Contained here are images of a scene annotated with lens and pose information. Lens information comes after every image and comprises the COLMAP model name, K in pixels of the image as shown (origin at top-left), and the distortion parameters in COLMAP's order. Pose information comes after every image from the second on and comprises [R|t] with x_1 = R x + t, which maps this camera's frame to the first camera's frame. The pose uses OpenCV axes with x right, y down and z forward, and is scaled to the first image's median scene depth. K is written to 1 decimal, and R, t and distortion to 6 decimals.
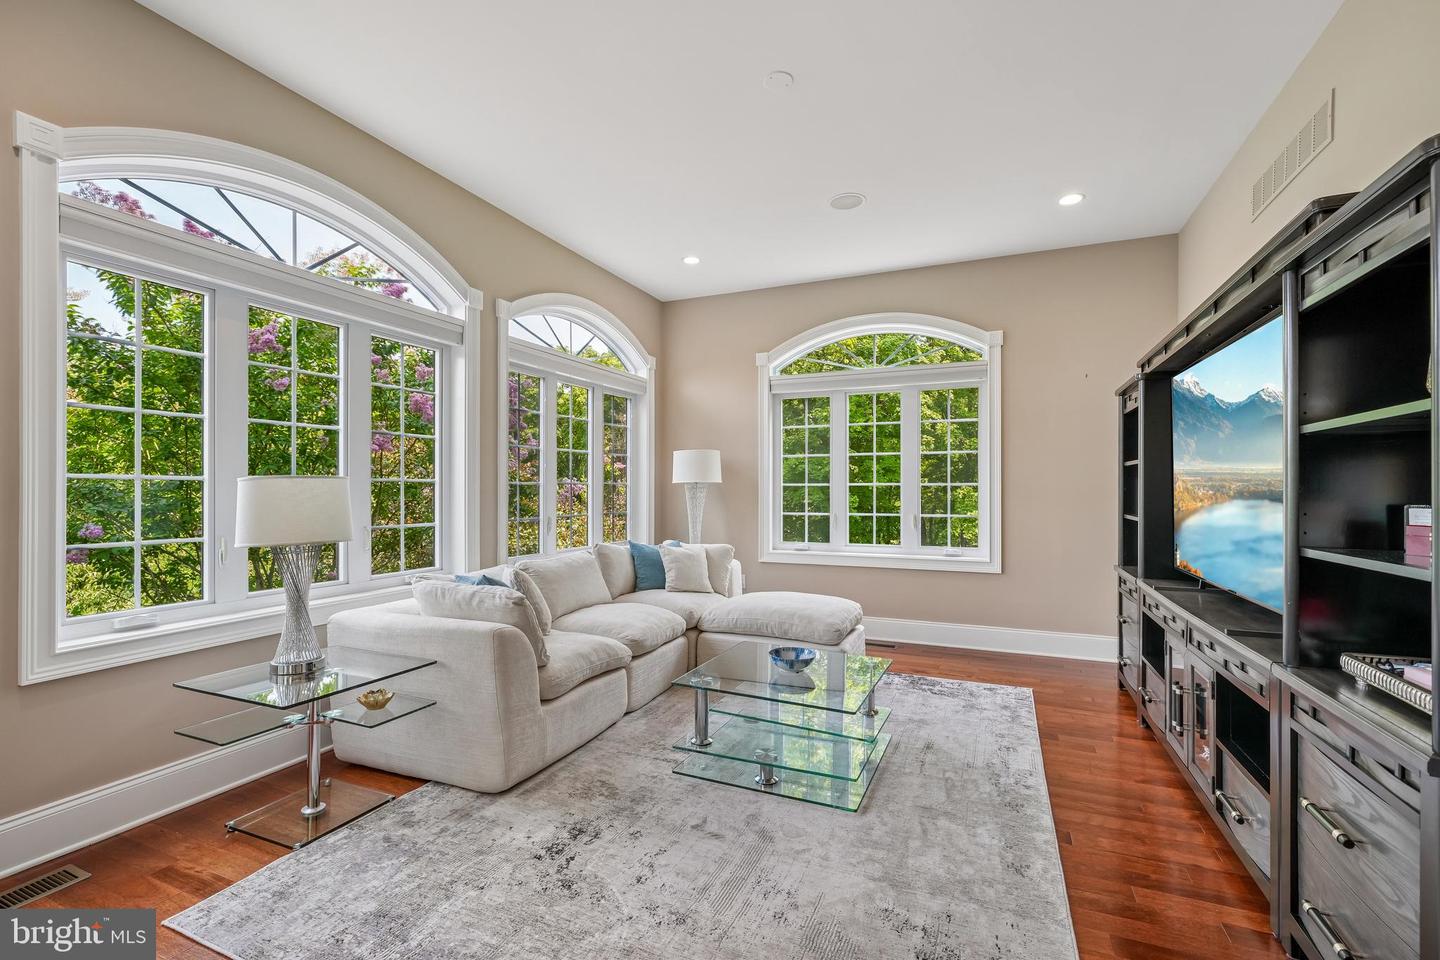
lens RADIAL K [[626.4, 0, 721.1], [0, 626.4, 488.7], [0, 0, 1]] dist [0.000963, 0.000215]
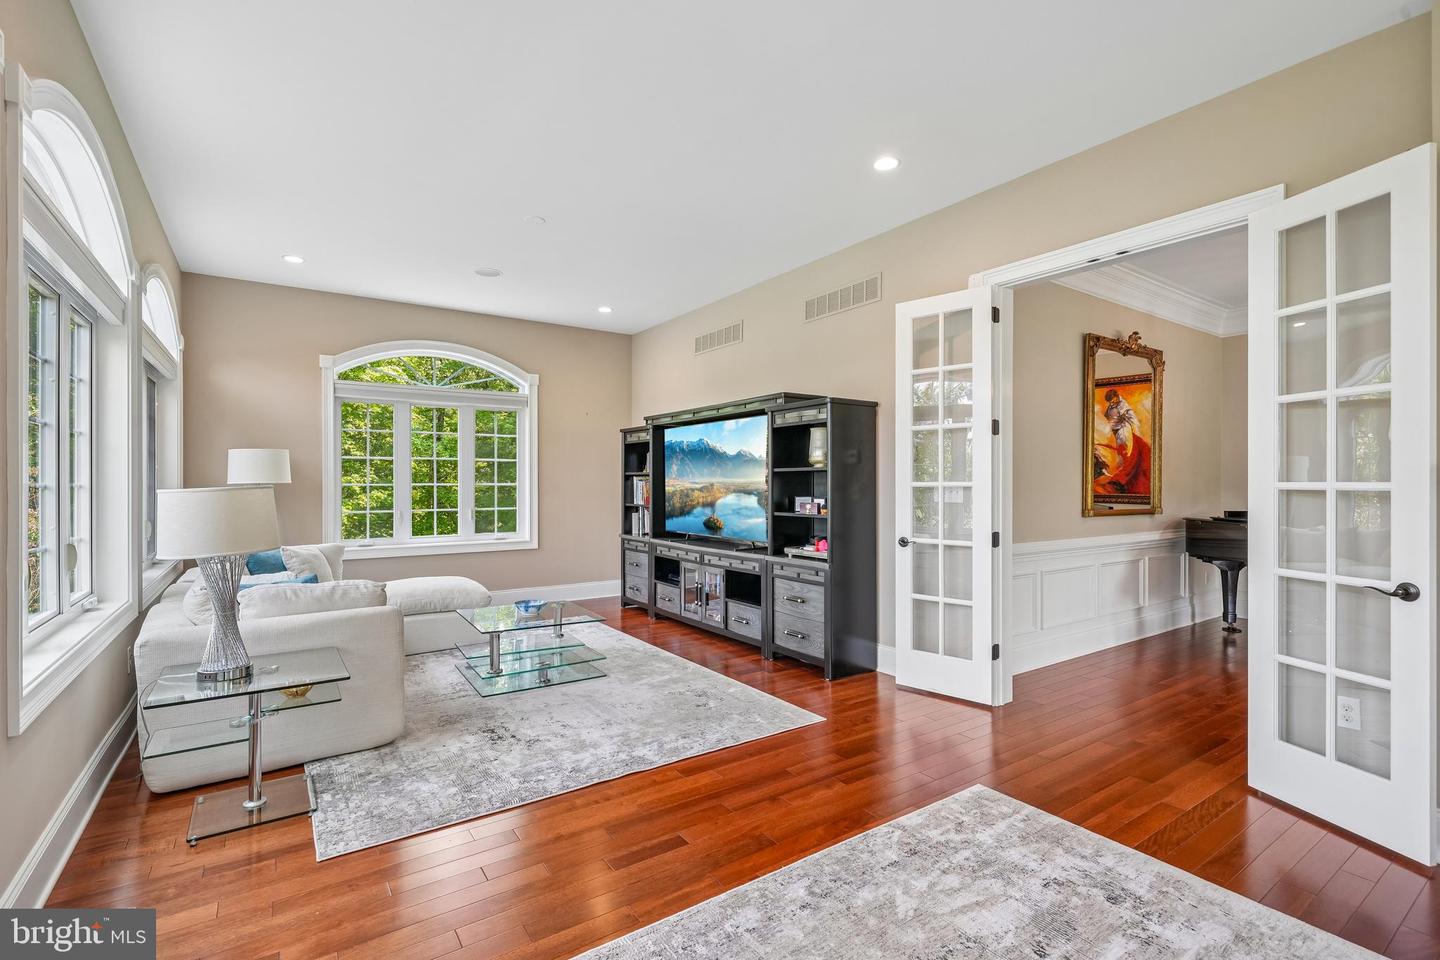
lens RADIAL K [[648.5, 0, 720.0], [0, 648.5, 480.0], [0, 0, 1]] dist [0.001072, 0.000117]
pose [[0.534156, 0.002738, 0.845382, -0.643694], [-0.000116, 0.999995, -0.003166, -0.015062], [-0.845386, 0.001593, 0.534153, -0.134355]]
